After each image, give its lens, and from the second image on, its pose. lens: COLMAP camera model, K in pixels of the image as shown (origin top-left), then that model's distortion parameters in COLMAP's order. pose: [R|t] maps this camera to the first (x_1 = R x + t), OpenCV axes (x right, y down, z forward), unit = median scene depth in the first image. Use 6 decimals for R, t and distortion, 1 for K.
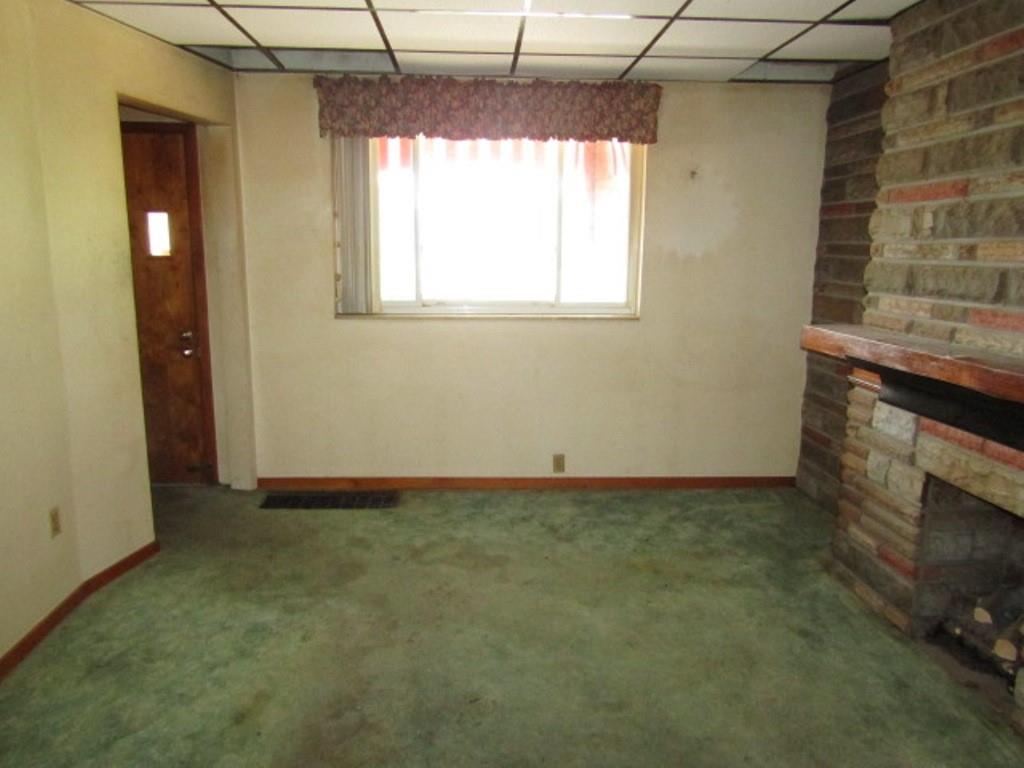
lens RADIAL K [[724.2, 0, 508.7], [0, 724.2, 390.1], [0, 0, 1]] dist [-0.007249, -0.002904]
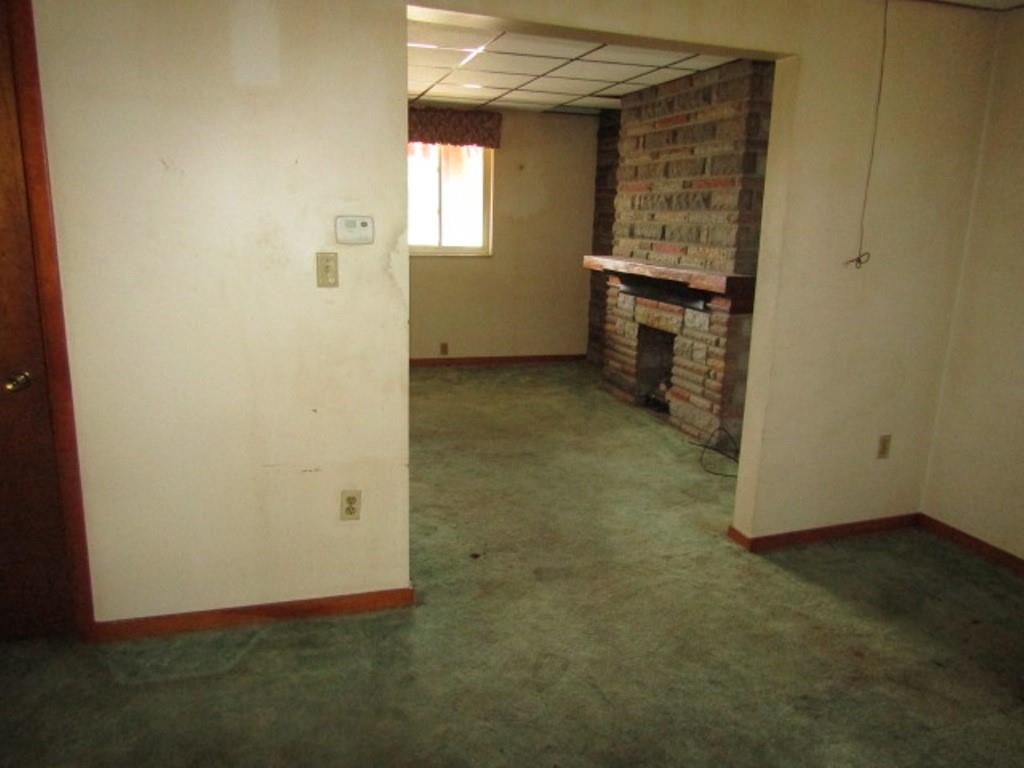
lens RADIAL K [[724.2, 0, 510.7], [0, 724.2, 390.6], [0, 0, 1]] dist [-0.007249, -0.002904]
pose [[0.967309, -0.043791, 0.249792, -0.299698], [0.031266, 0.998057, 0.053891, 0.175659], [-0.251667, -0.044320, 0.966799, -0.900182]]
